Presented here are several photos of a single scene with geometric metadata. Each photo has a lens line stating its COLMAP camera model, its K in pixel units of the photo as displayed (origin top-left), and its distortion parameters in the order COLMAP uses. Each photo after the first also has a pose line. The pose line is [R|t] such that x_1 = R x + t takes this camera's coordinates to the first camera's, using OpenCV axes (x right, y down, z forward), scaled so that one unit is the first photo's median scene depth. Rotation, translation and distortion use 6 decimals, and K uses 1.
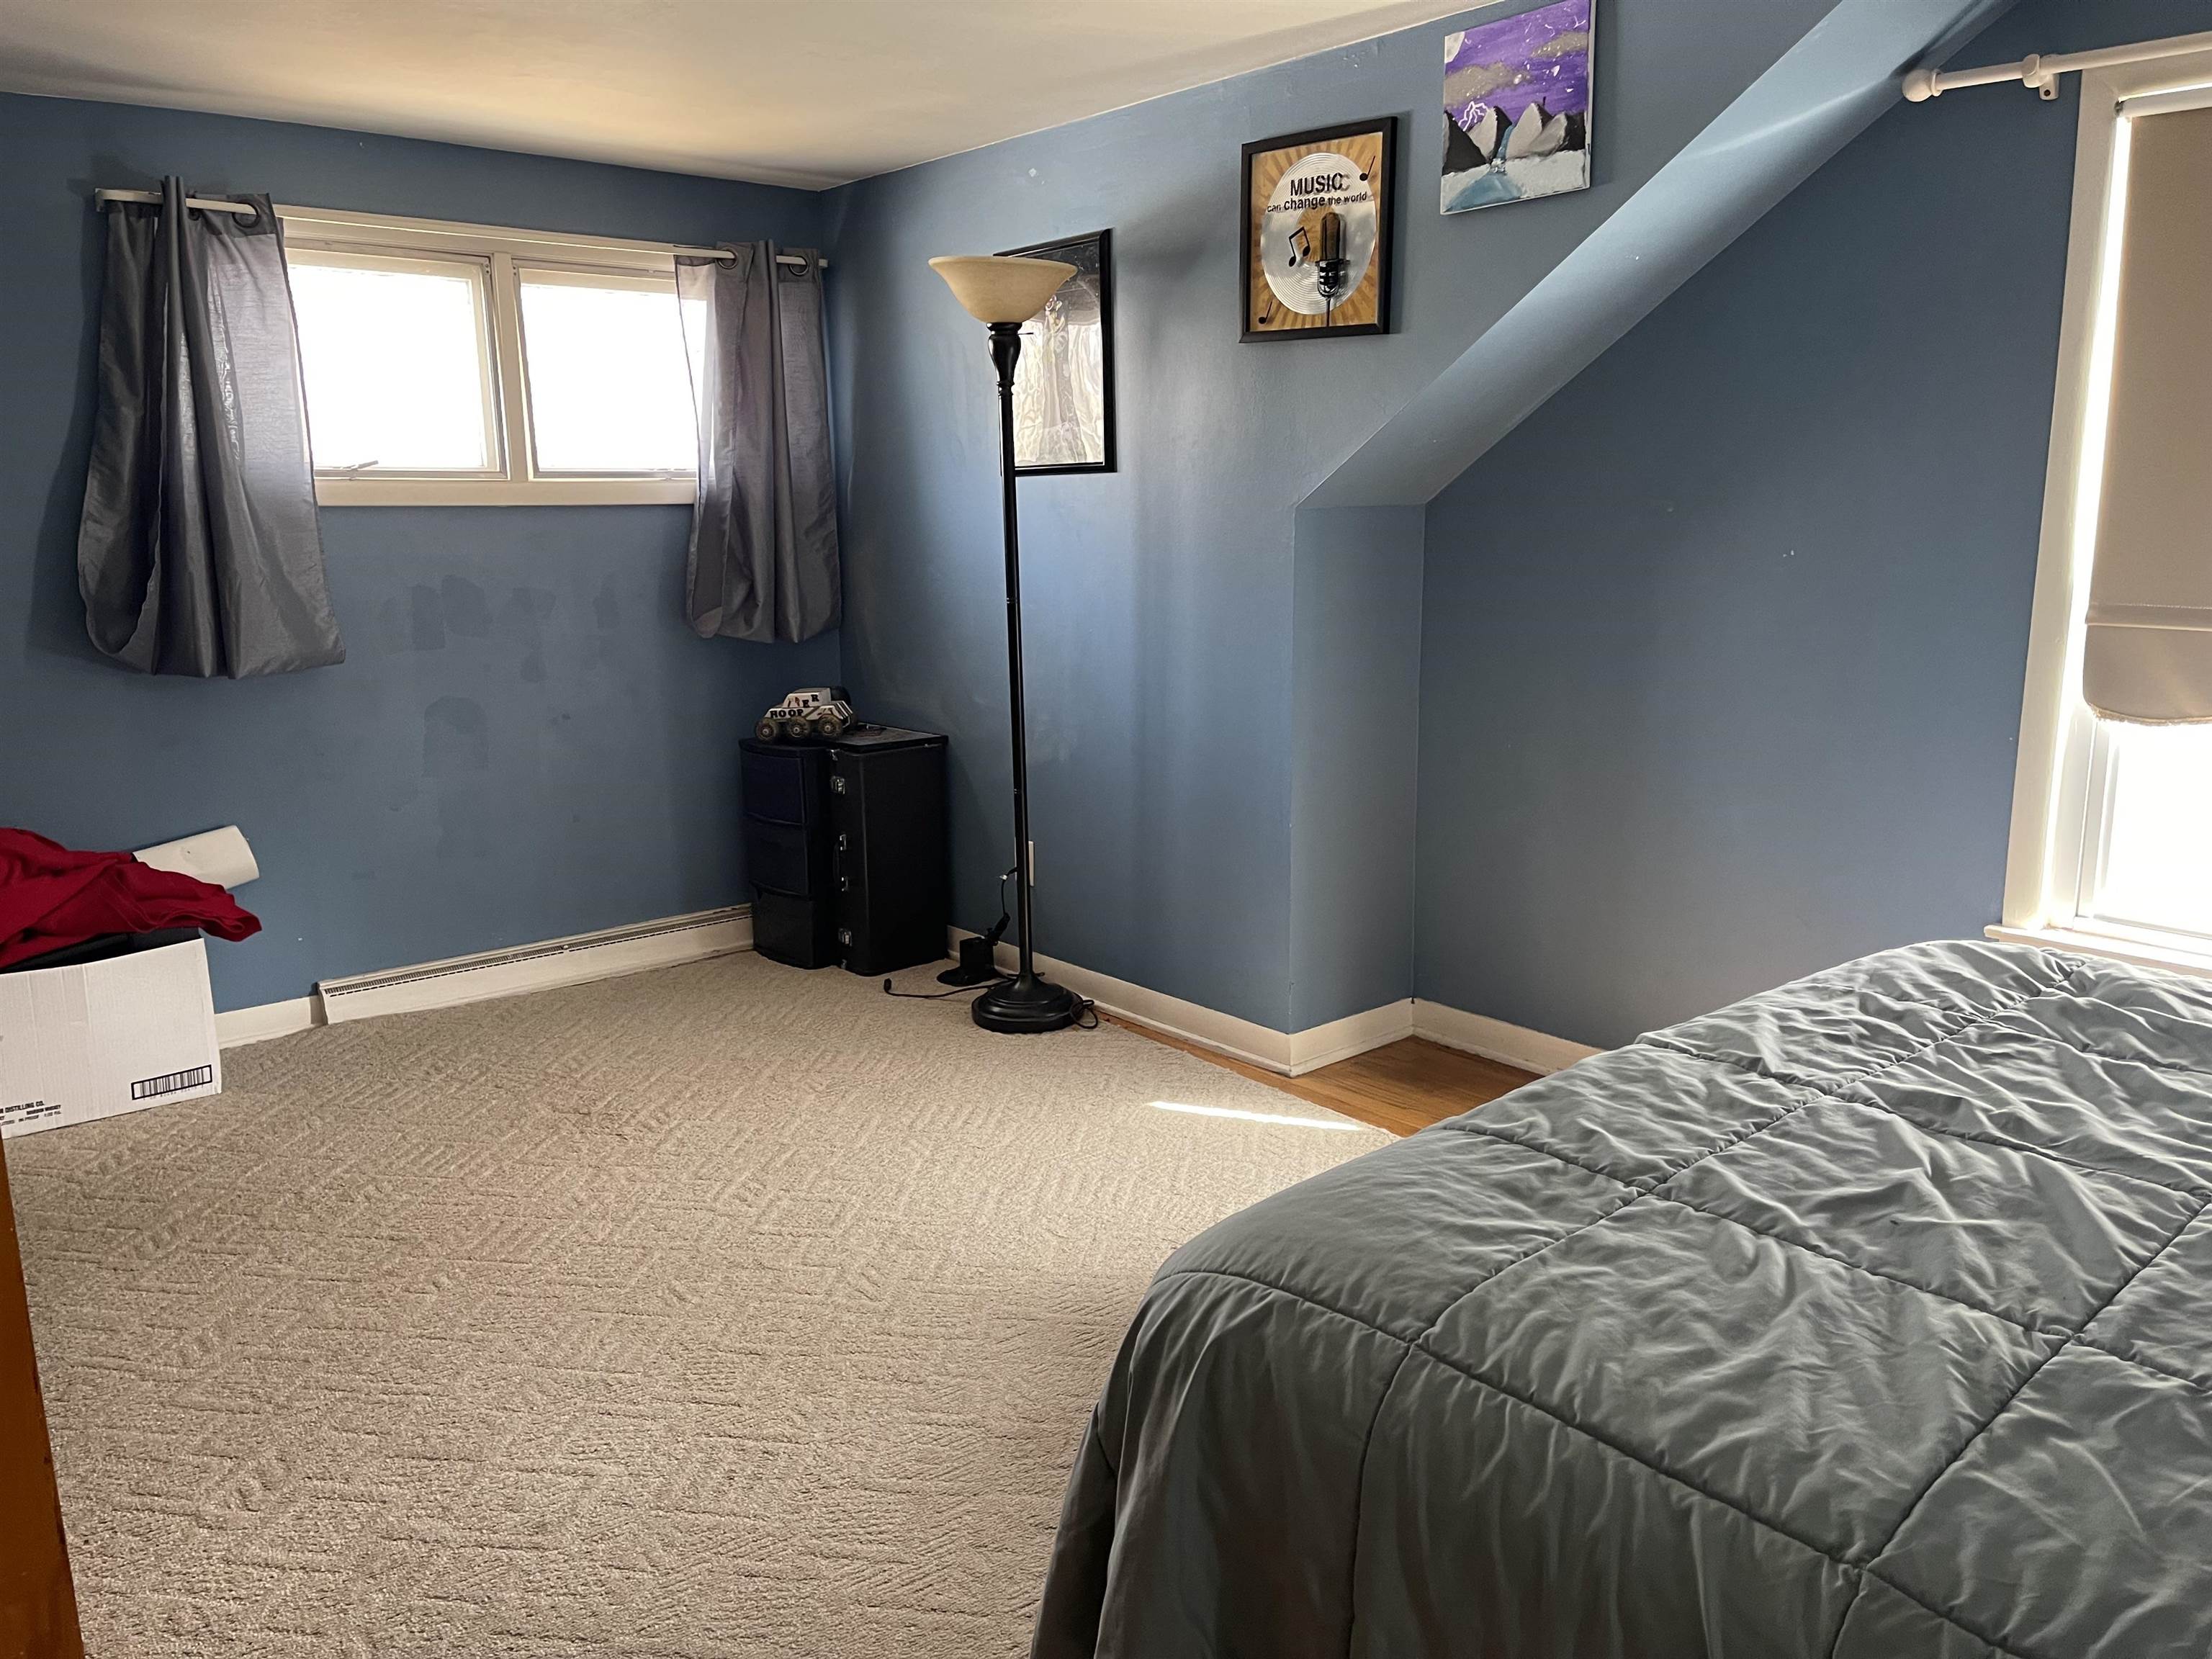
lens RADIAL K [[1667.5, 0, 1118.5], [0, 1667.5, 830.4], [0, 0, 1]] dist [0.072189, -0.097495]
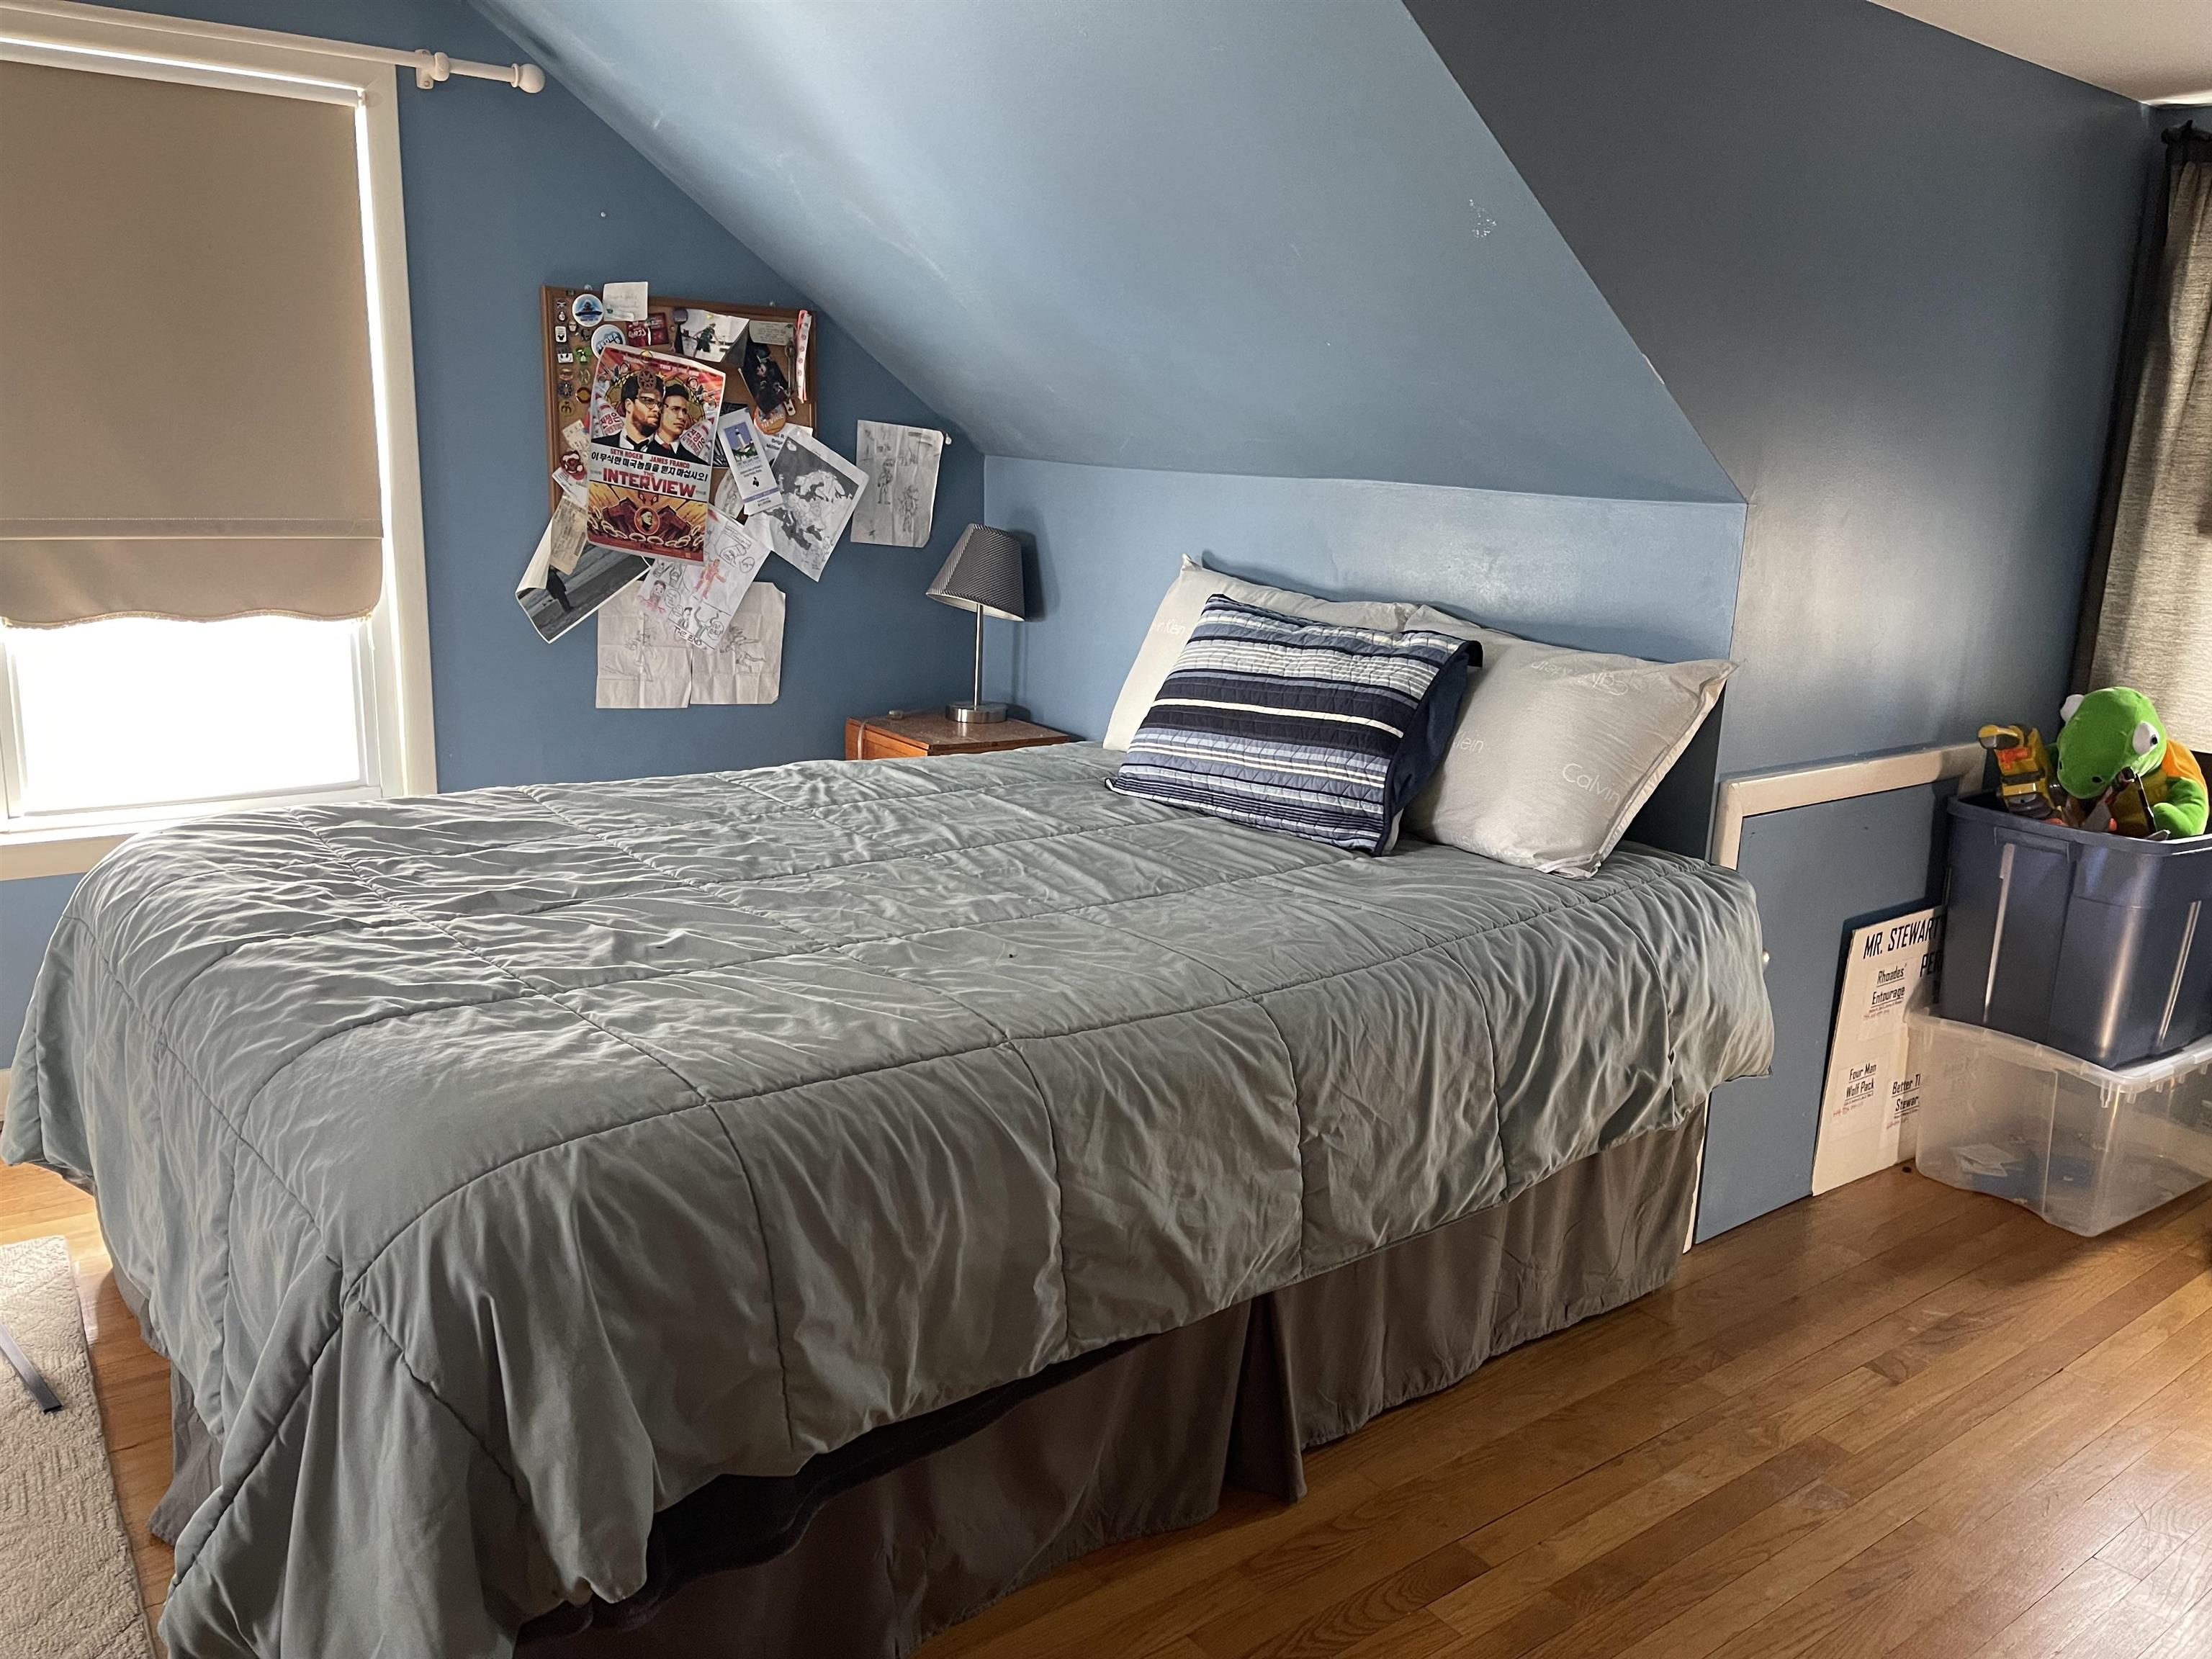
lens RADIAL K [[1667.5, 0, 1116.9], [0, 1667.5, 838.5], [0, 0, 1]] dist [0.072189, -0.097495]
pose [[0.054093, -0.211755, 0.975825, -0.737187], [0.166379, 0.965505, 0.200293, -0.060414], [-0.984577, 0.151523, 0.087459, 0.425670]]
